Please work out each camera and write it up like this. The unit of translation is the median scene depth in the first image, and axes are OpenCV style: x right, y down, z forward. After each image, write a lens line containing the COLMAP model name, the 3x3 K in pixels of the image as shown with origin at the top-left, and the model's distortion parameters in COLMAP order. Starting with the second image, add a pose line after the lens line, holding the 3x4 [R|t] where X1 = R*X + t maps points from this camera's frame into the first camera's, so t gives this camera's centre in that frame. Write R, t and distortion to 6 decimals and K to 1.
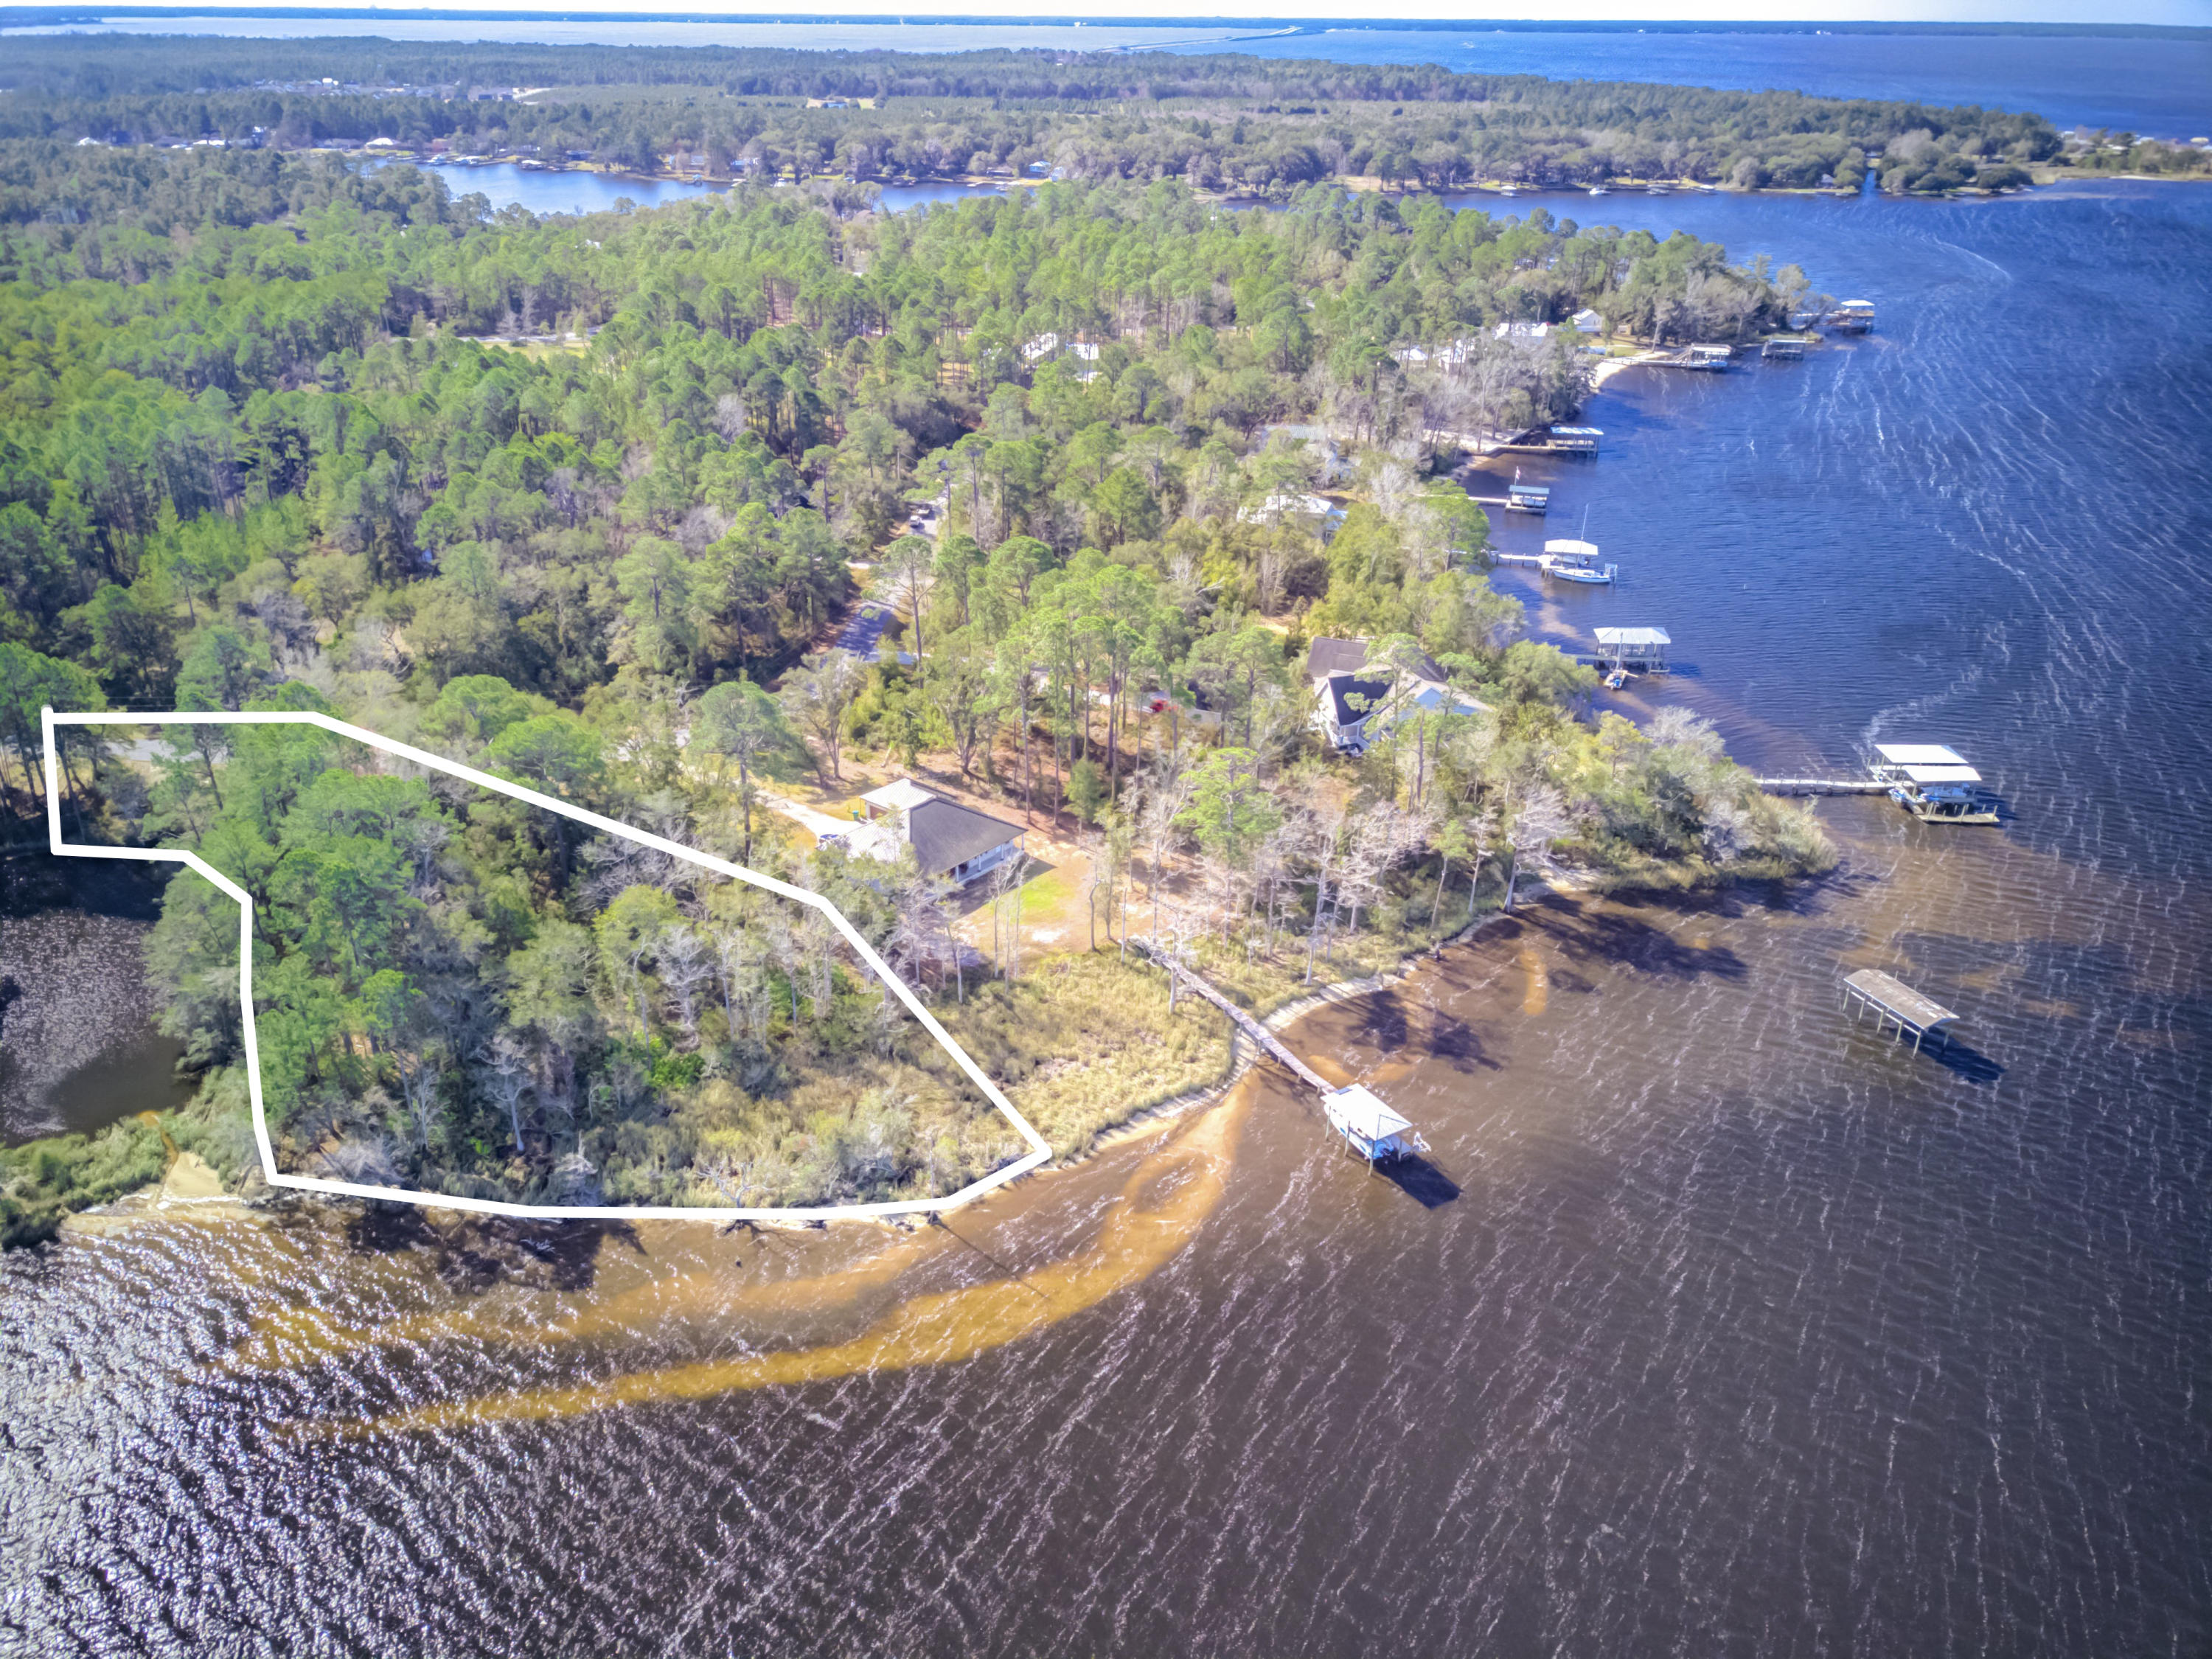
lens RADIAL K [[1647.6, 0, 1162.0], [0, 1647.6, 827.9], [0, 0, 1]] dist [0.096952, -0.124123]
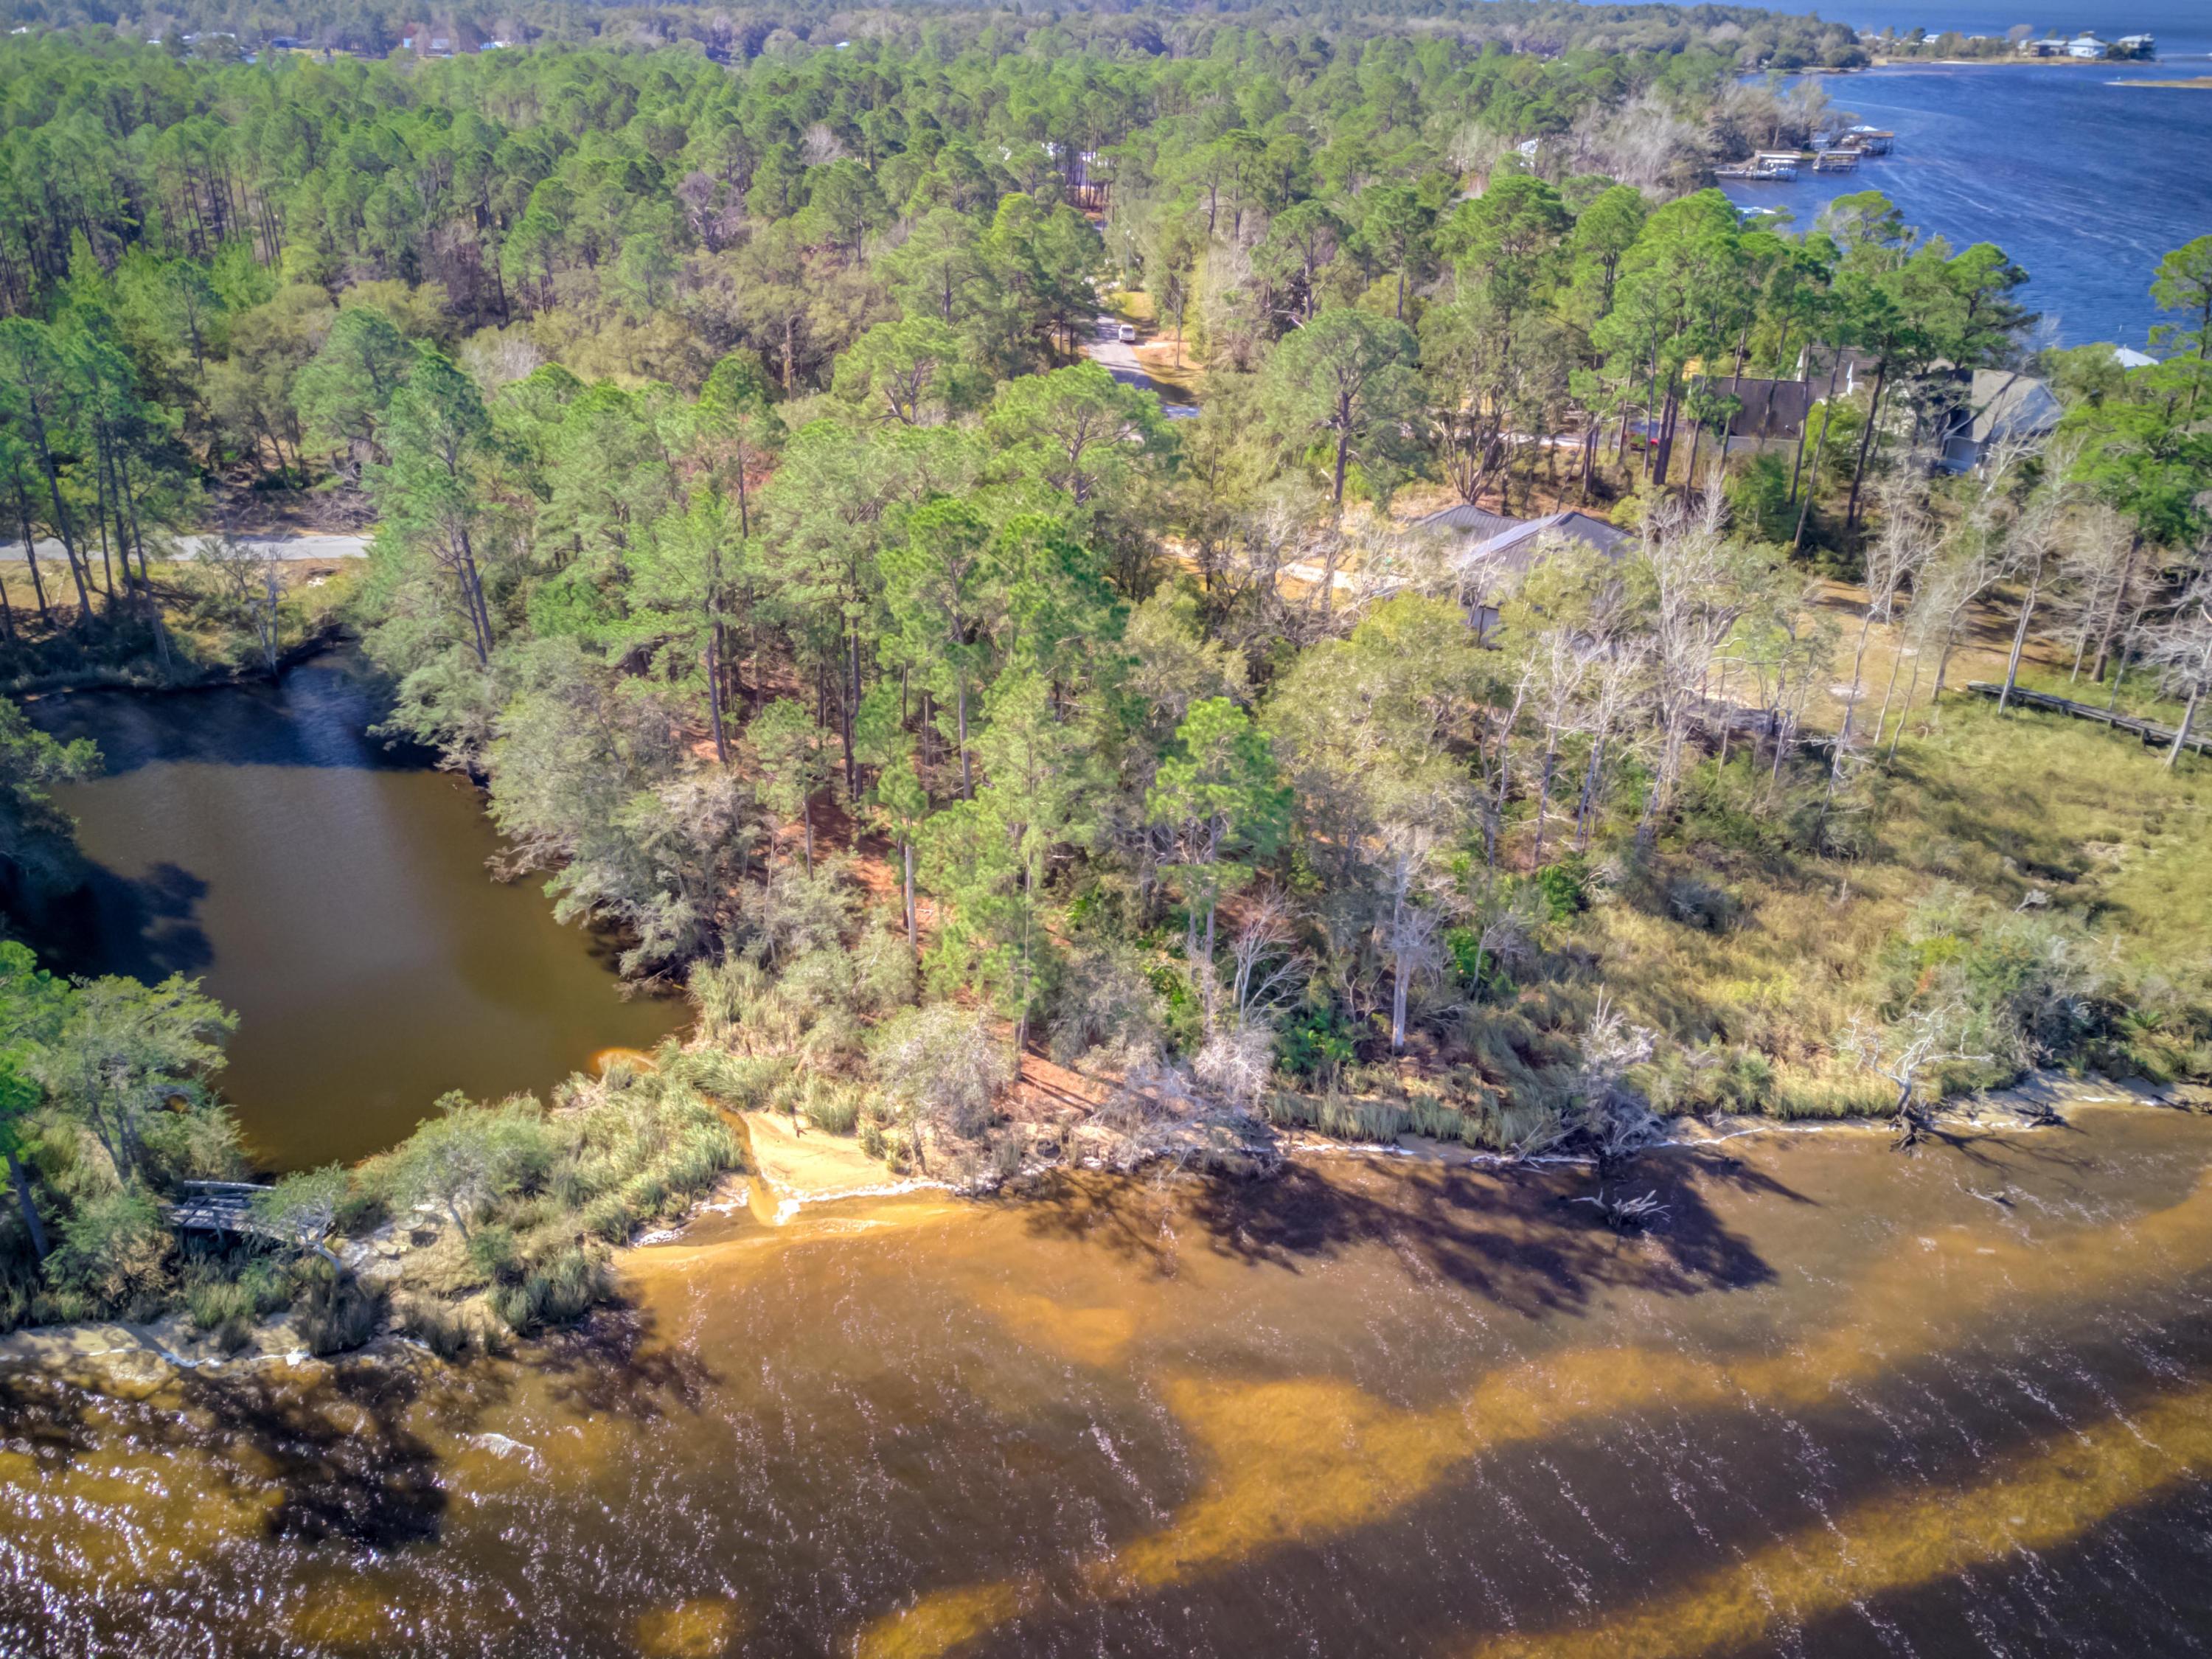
lens RADIAL K [[1700.8, 0, 1100.0], [0, 1700.8, 836.9], [0, 0, 1]] dist [-0.003478, -0.005094]
pose [[0.985914, -0.072981, 0.150491, -0.559207], [0.072733, 0.997326, 0.007165, 0.116946], [-0.150611, 0.003882, 0.988585, 0.489848]]
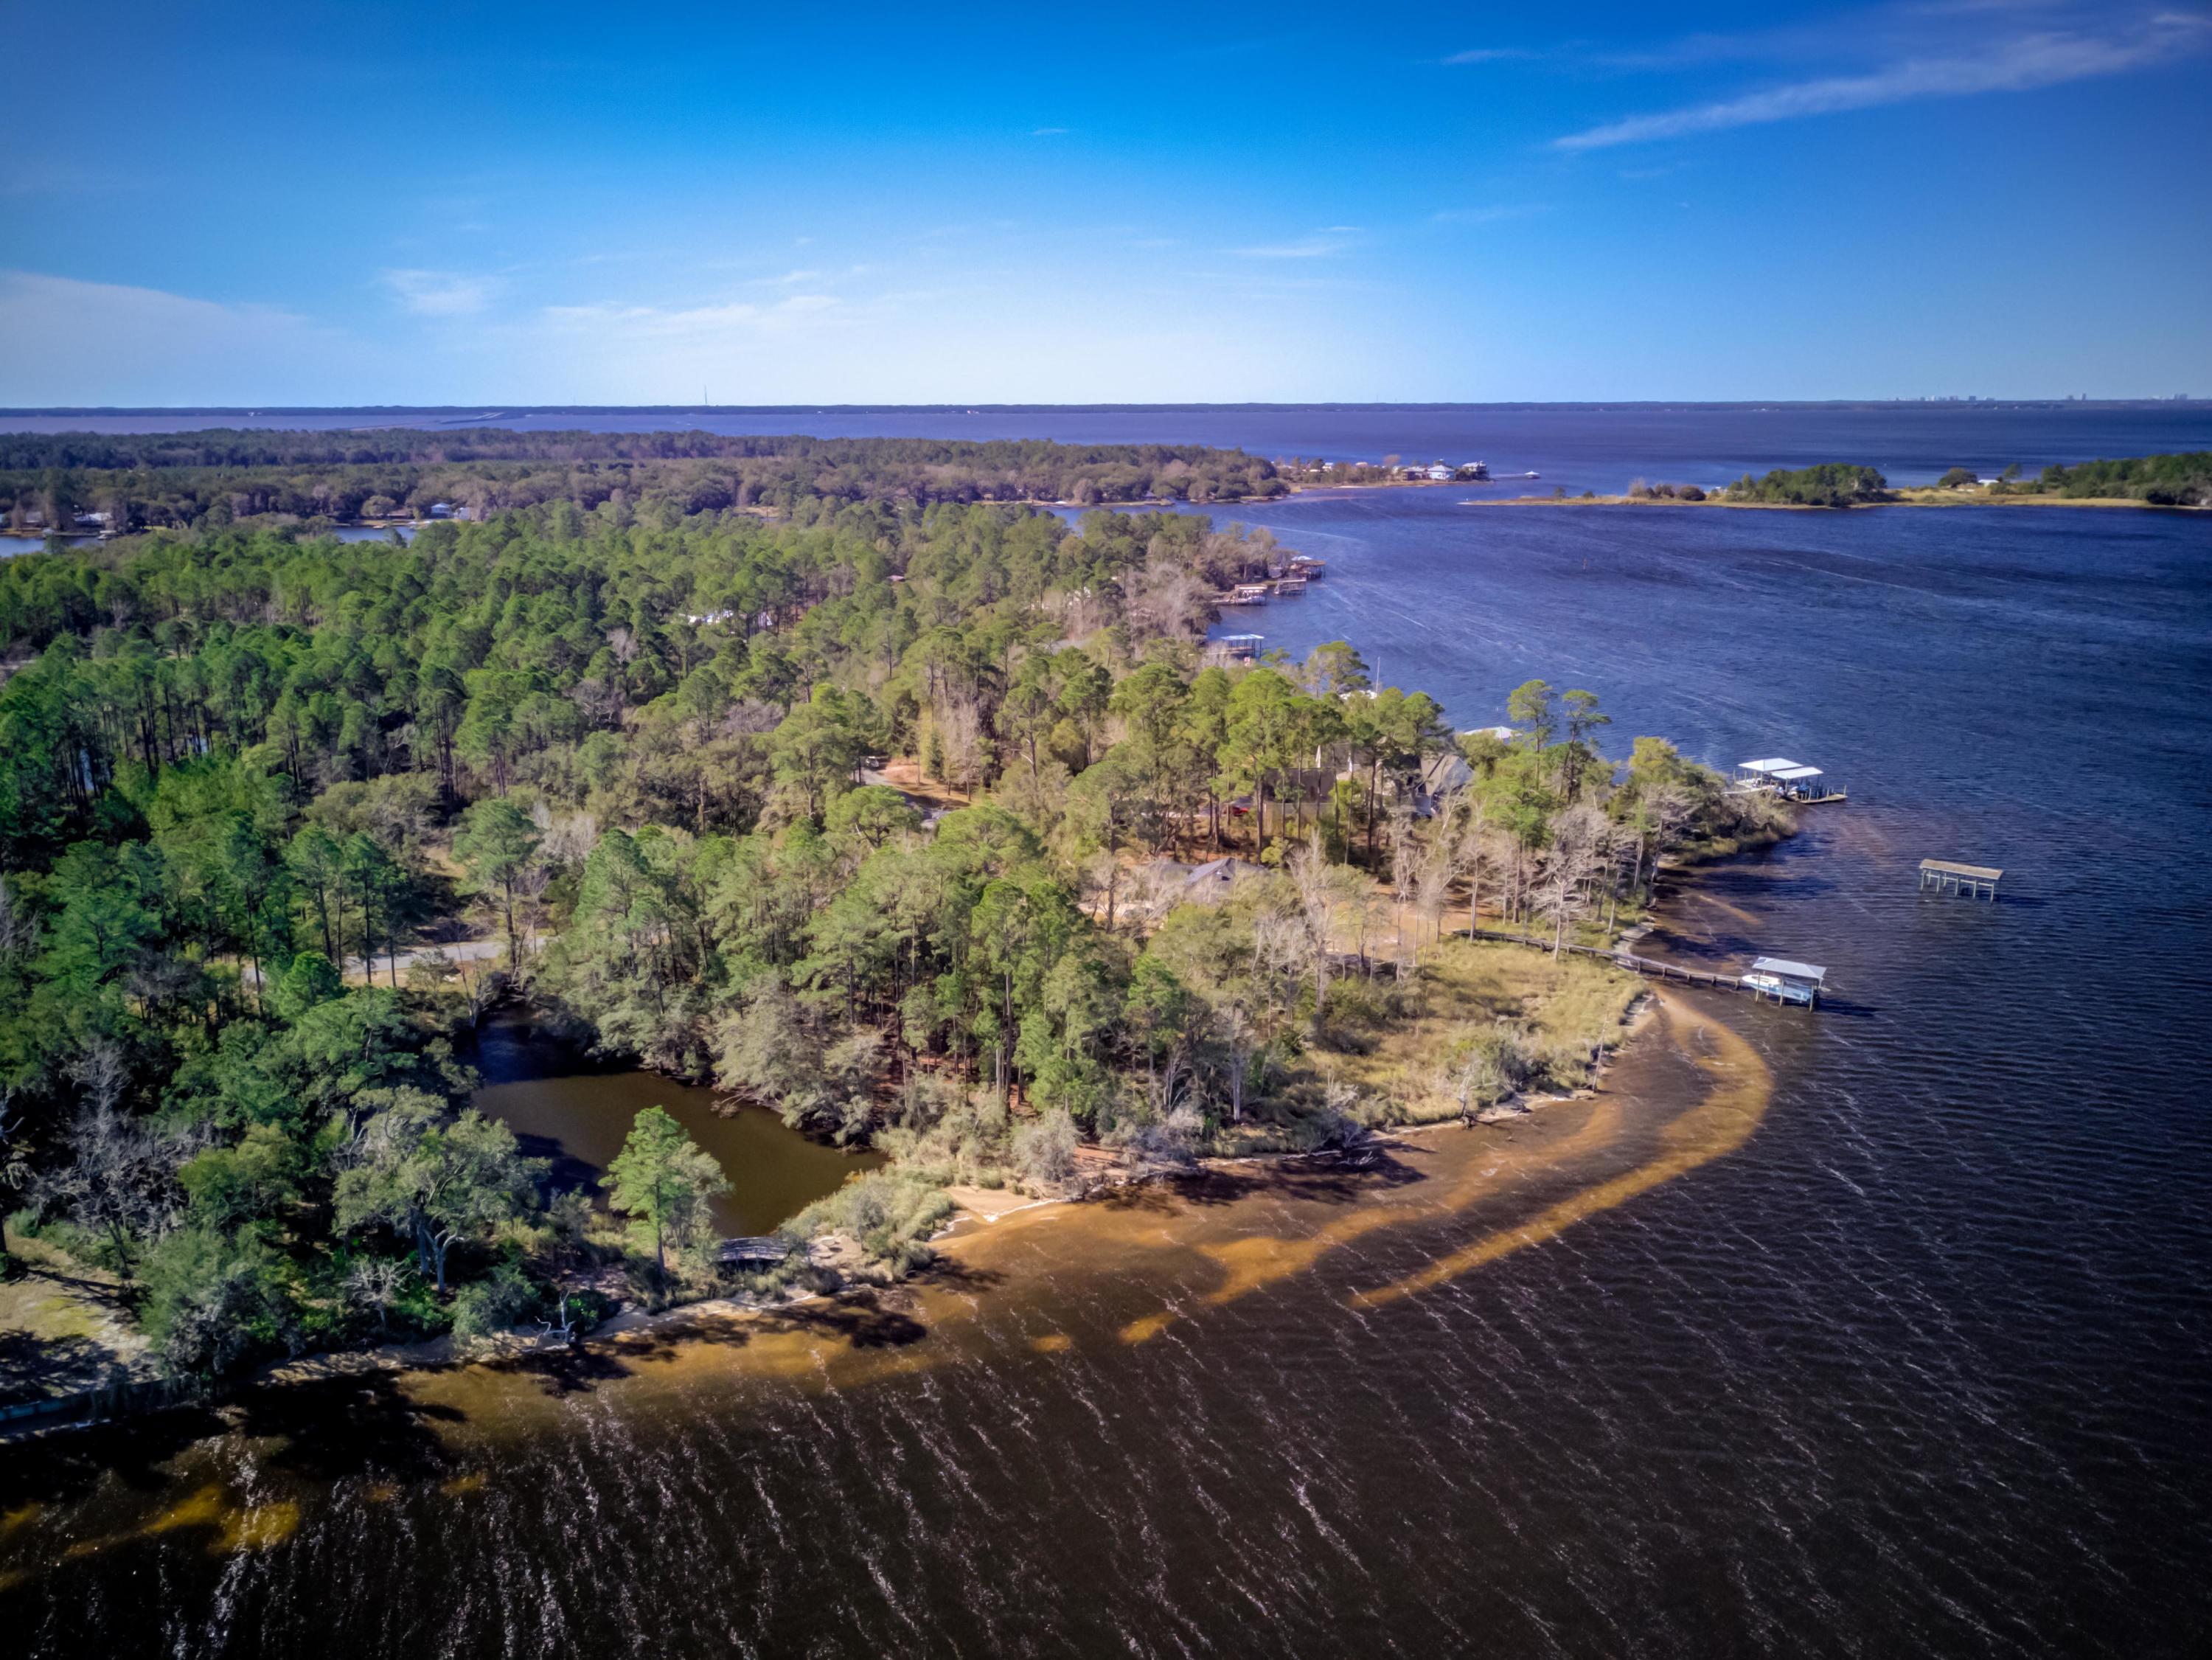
lens RADIAL K [[1700.9, 0, 1100.0], [0, 1700.9, 837.4], [0, 0, 1]] dist [-0.003478, -0.005094]
pose [[0.894736, -0.122315, 0.429519, -0.926634], [0.209410, 0.964383, -0.161594, 0.177138], [-0.394456, 0.234530, 0.888482, 0.012154]]
